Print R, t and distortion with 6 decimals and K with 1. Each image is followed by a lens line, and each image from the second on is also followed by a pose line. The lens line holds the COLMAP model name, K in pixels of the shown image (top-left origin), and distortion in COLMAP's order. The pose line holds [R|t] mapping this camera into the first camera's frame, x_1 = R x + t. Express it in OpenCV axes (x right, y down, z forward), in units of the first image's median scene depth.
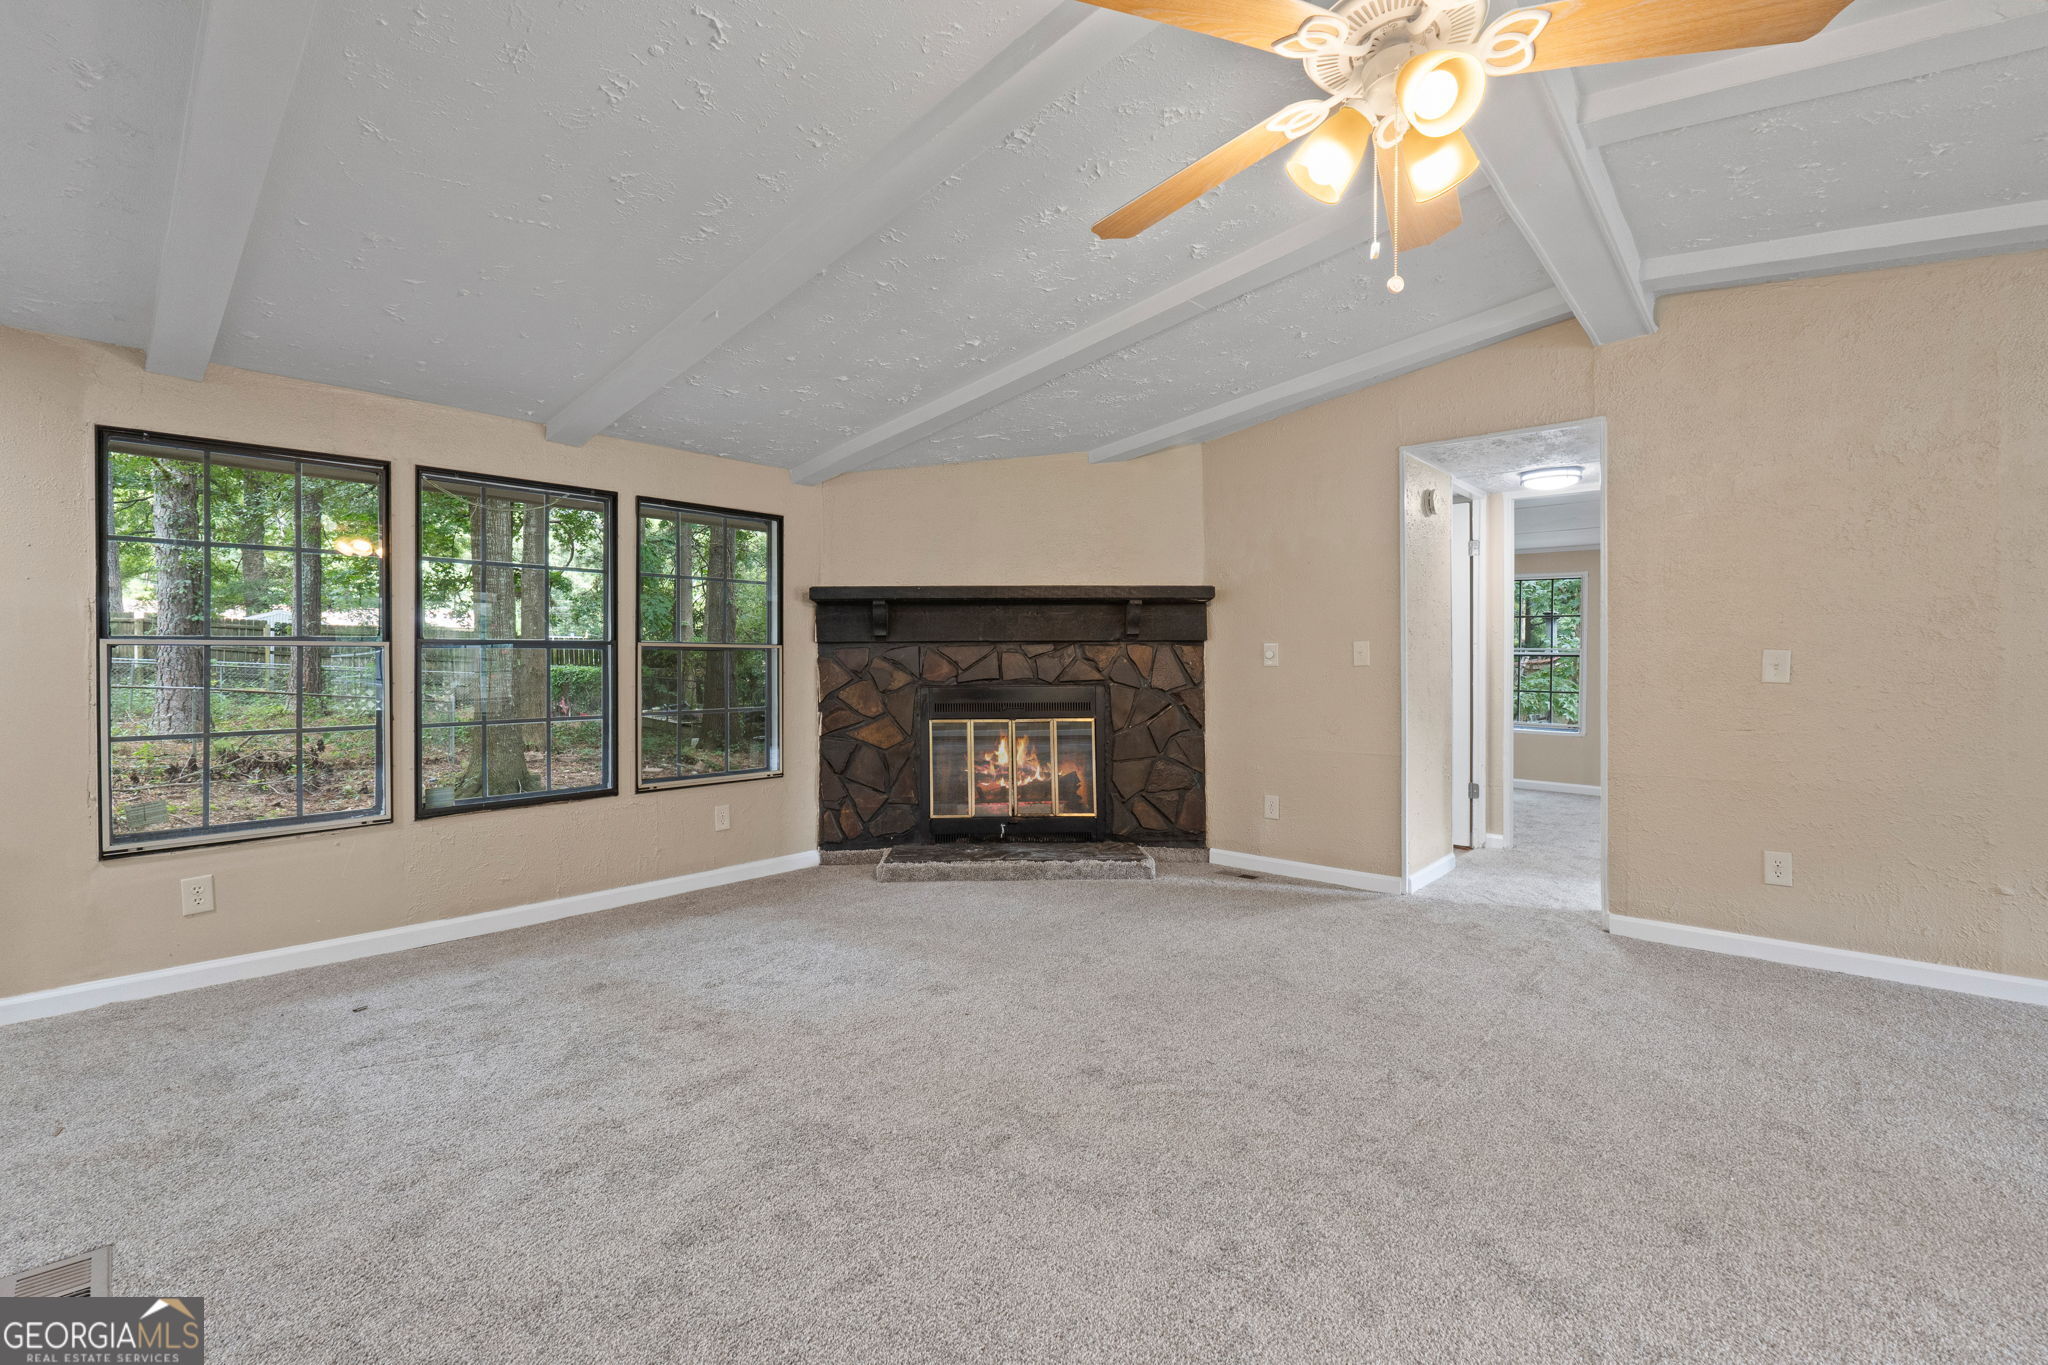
lens RADIAL K [[871.6, 0, 1028.4], [0, 871.6, 670.4], [0, 0, 1]] dist [-0.012907, -0.000938]
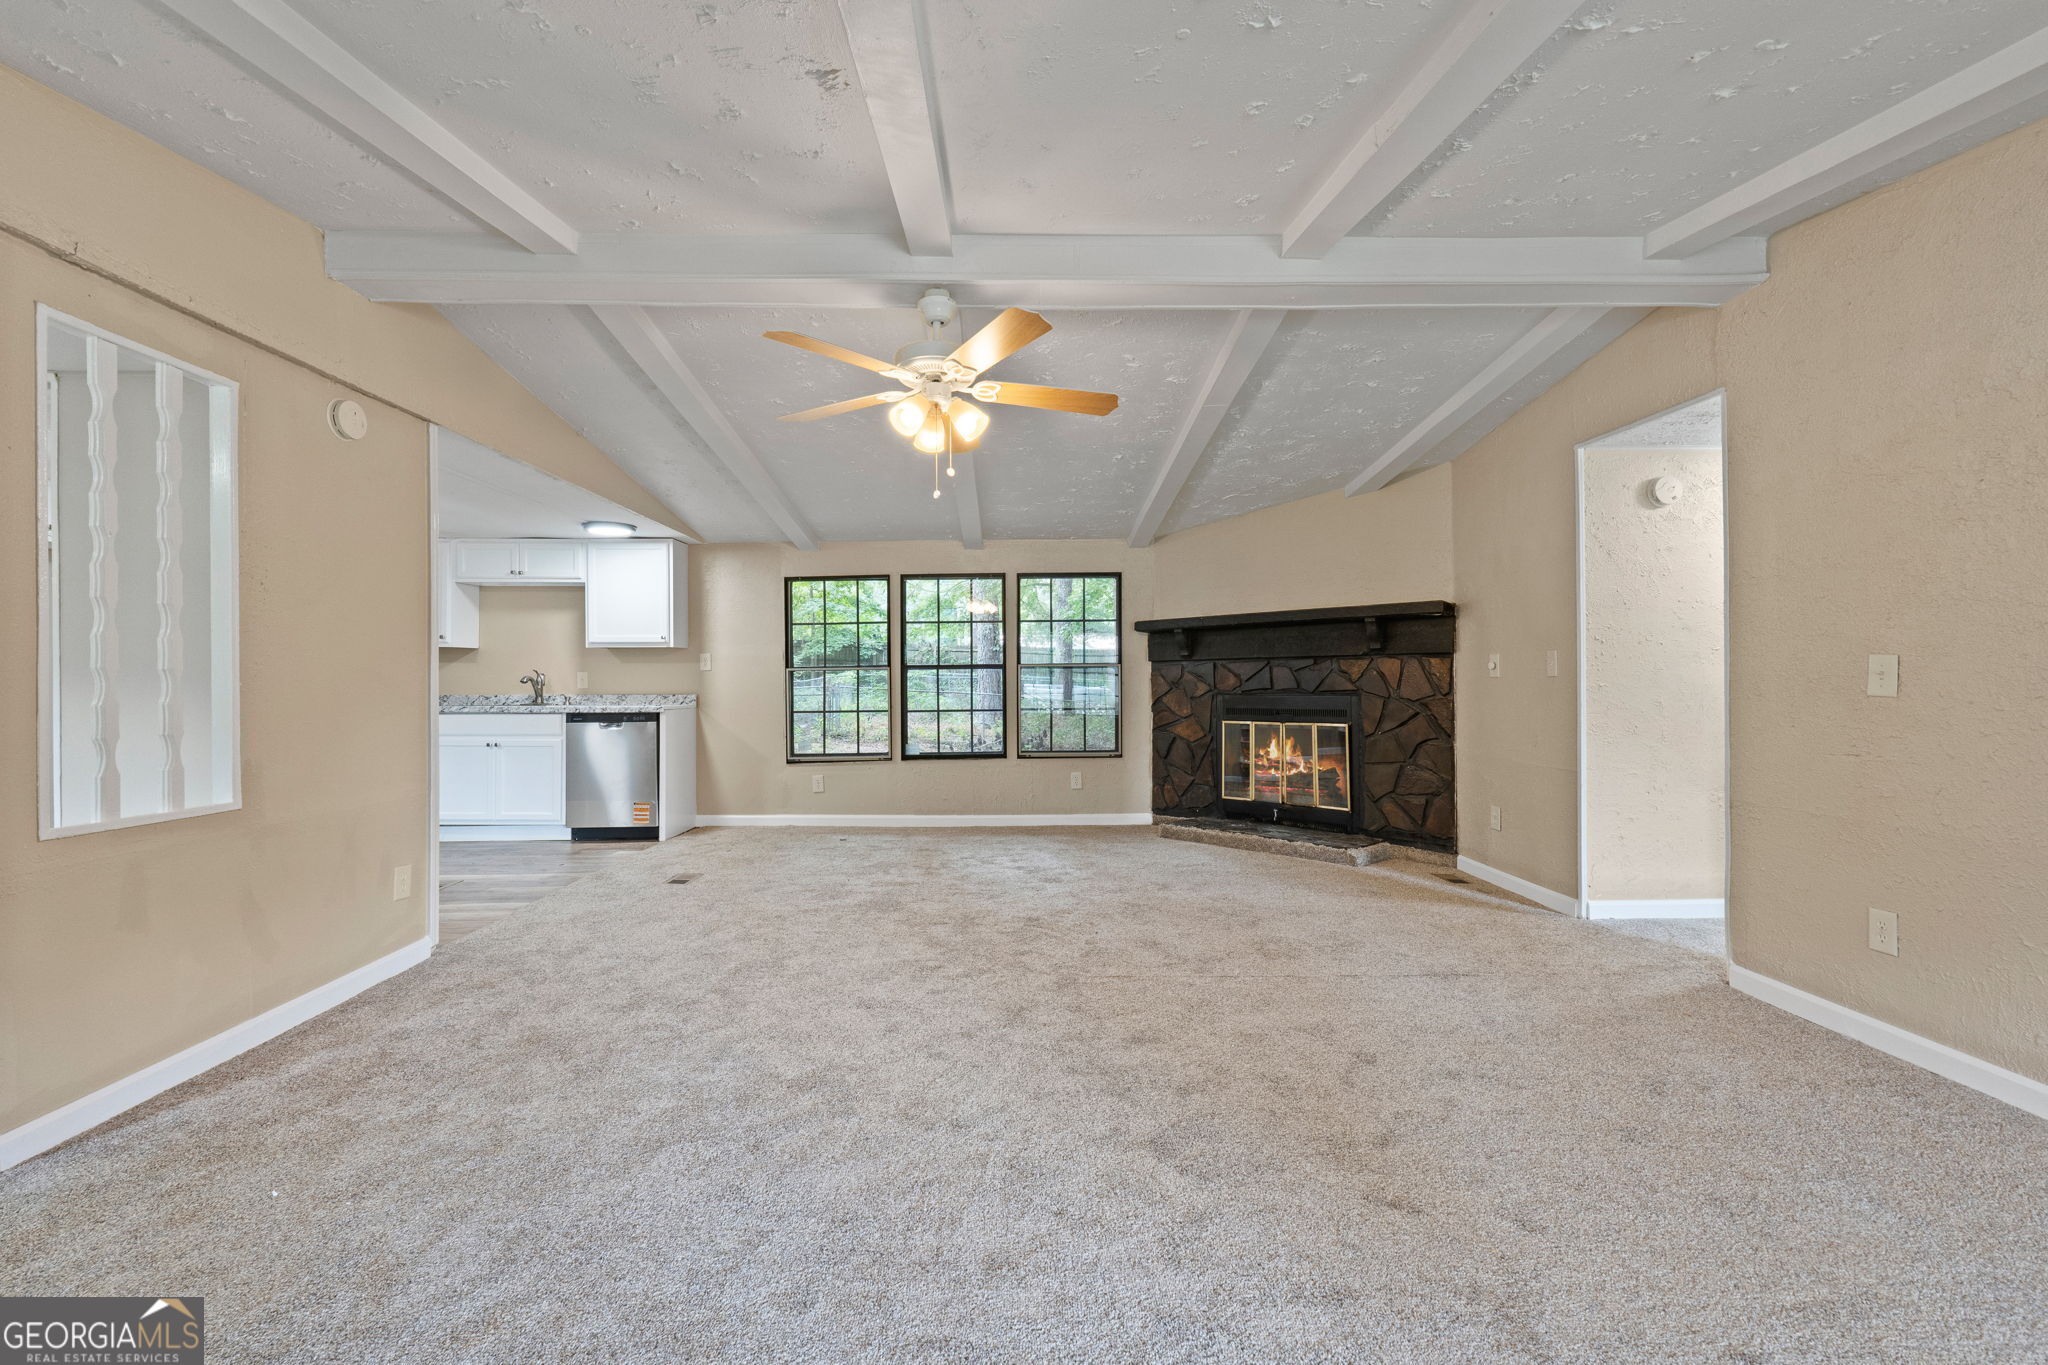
lens RADIAL K [[871.6, 0, 1019.0], [0, 871.6, 690.2], [0, 0, 1]] dist [-0.012907, -0.000938]
pose [[0.677015, 0.007058, -0.735935, 0.622145], [-0.001364, 0.999964, 0.008335, 0.002356], [0.735968, -0.004639, 0.677001, -0.076902]]
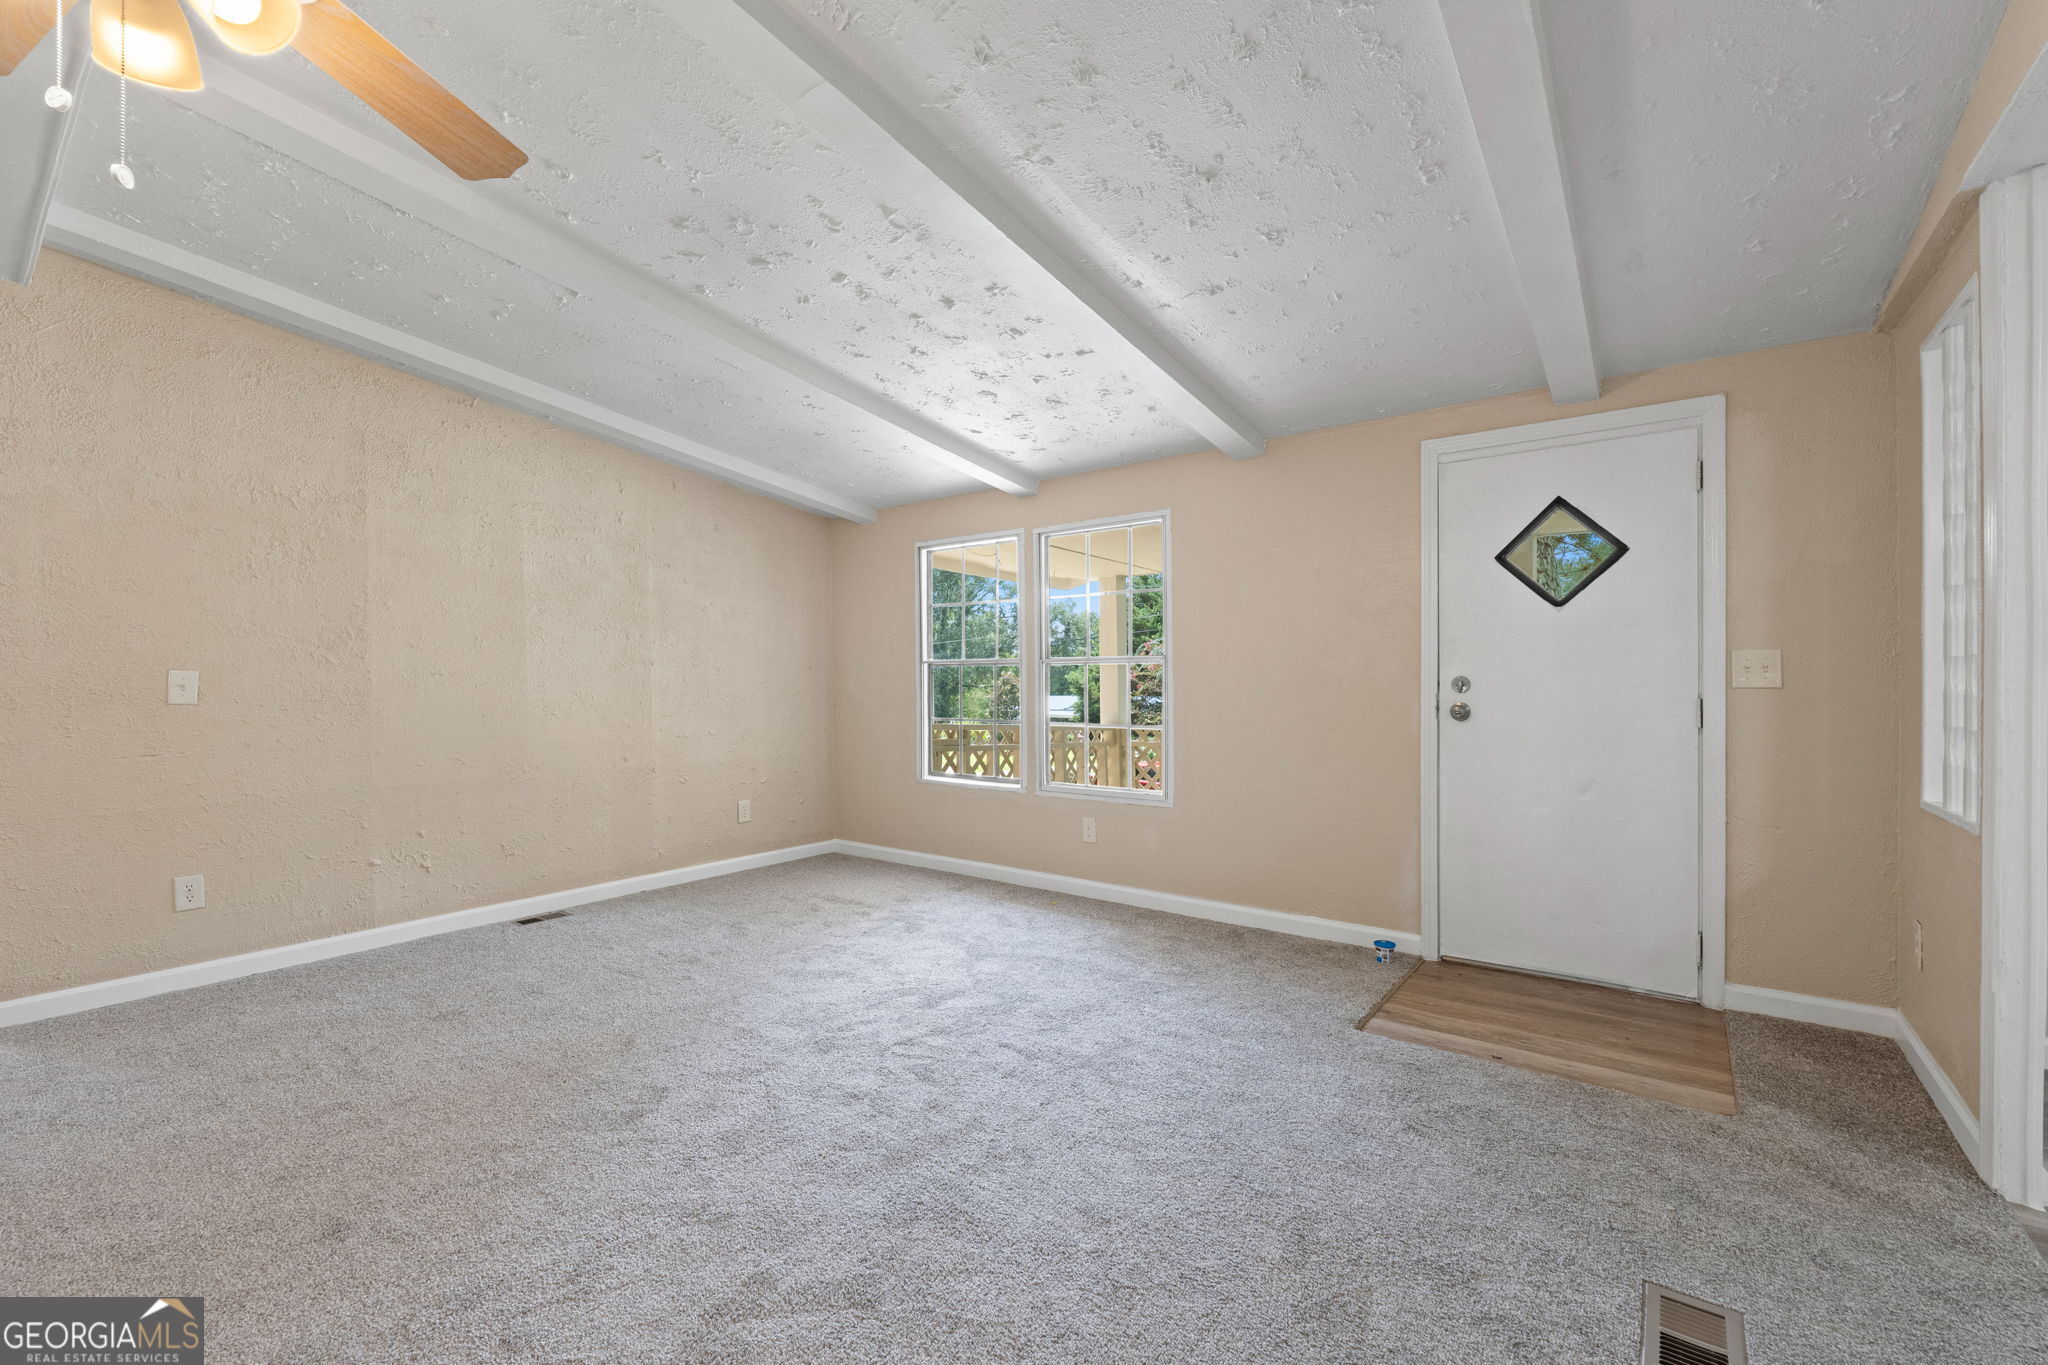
lens RADIAL K [[833.5, 0, 1033.2], [0, 833.5, 683.0], [0, 0, 1]] dist [-0.012691, -0.000595]
pose [[-0.097204, -0.004139, 0.995256, -0.105586], [0.013268, 0.999897, 0.005454, -0.001149], [-0.995176, 0.013735, -0.097139, 0.088857]]
